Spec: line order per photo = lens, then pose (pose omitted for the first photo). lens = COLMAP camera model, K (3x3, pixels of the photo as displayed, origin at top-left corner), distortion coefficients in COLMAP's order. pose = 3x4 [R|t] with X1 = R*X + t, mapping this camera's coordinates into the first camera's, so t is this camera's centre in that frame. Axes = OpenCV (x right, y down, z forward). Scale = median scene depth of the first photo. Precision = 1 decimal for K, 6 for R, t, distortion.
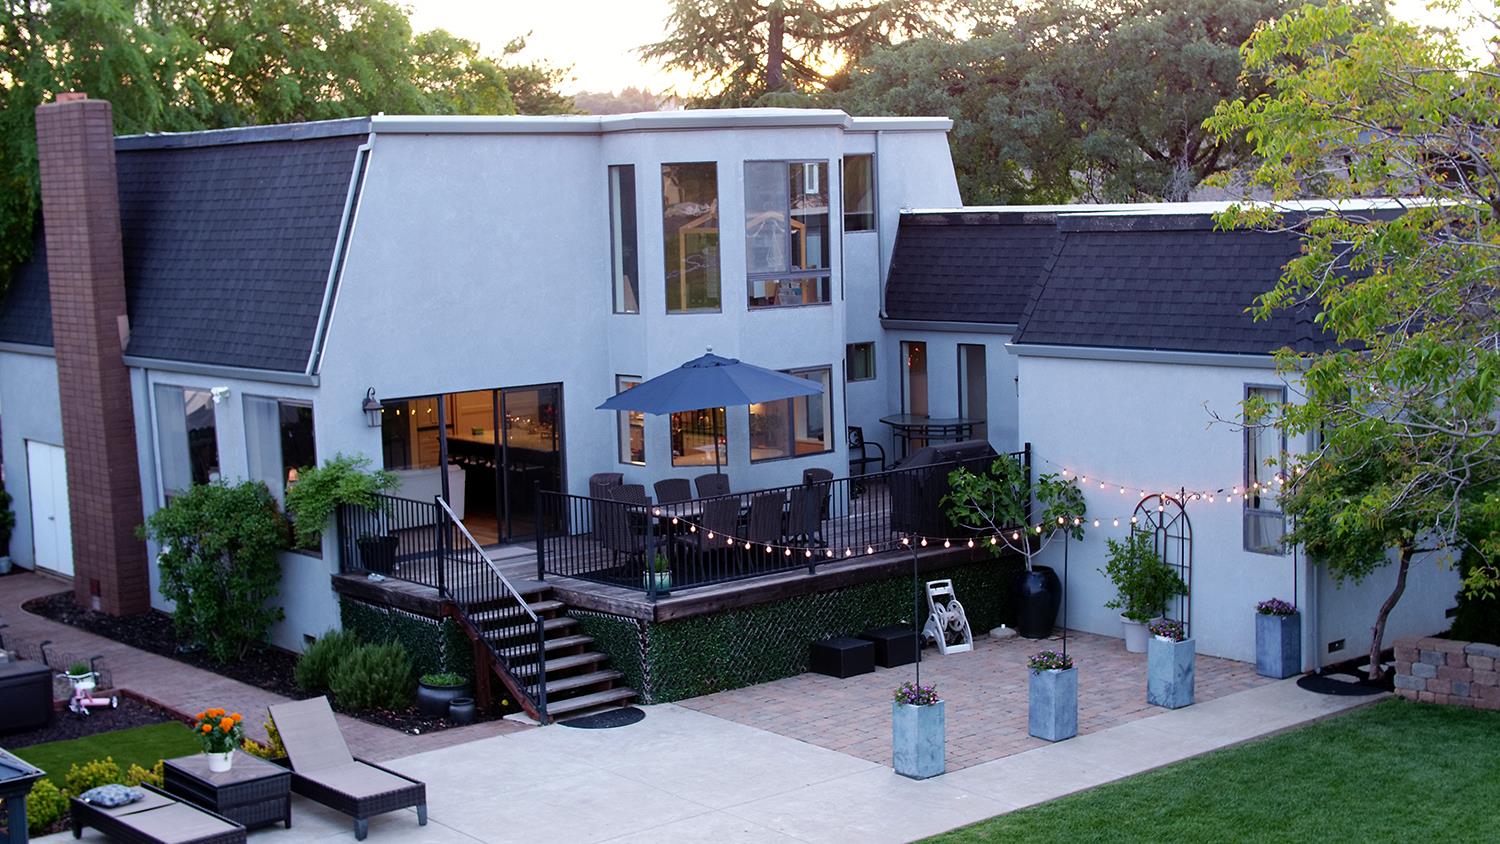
lens RADIAL K [[2100.7, 0, 750.0], [0, 2100.7, 422.0], [0, 0, 1]] dist [-0.004268, 0.020157]
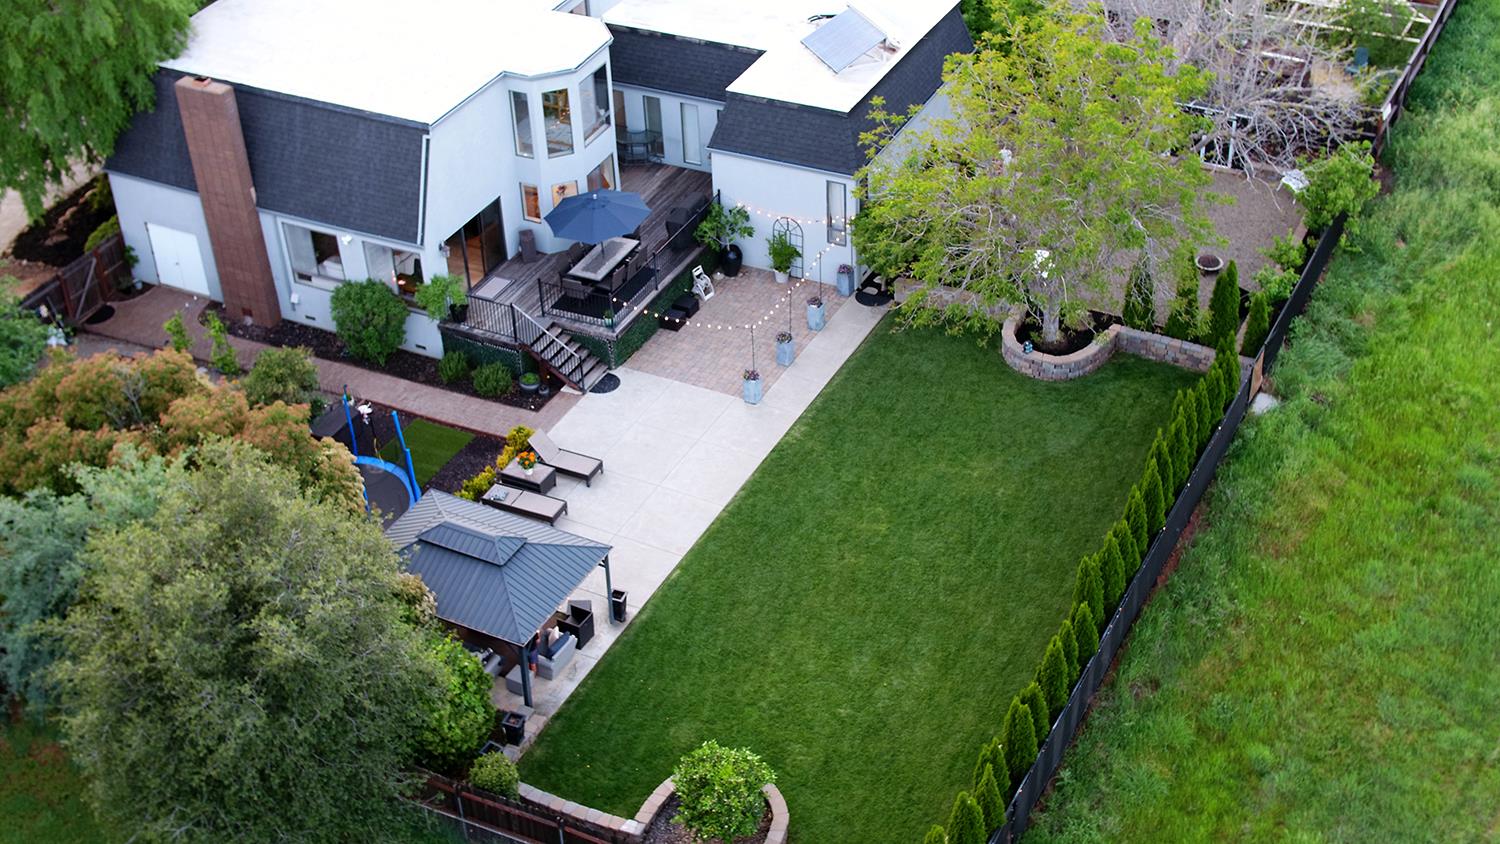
lens RADIAL K [[2100.7, 0, 750.0], [0, 2100.7, 422.0], [0, 0, 1]] dist [-0.004268, 0.020157]
pose [[0.920474, -0.230396, 0.315665, -0.614082], [0.057555, 0.878847, 0.473619, -0.853244], [-0.386541, -0.417786, 0.822217, -0.957633]]
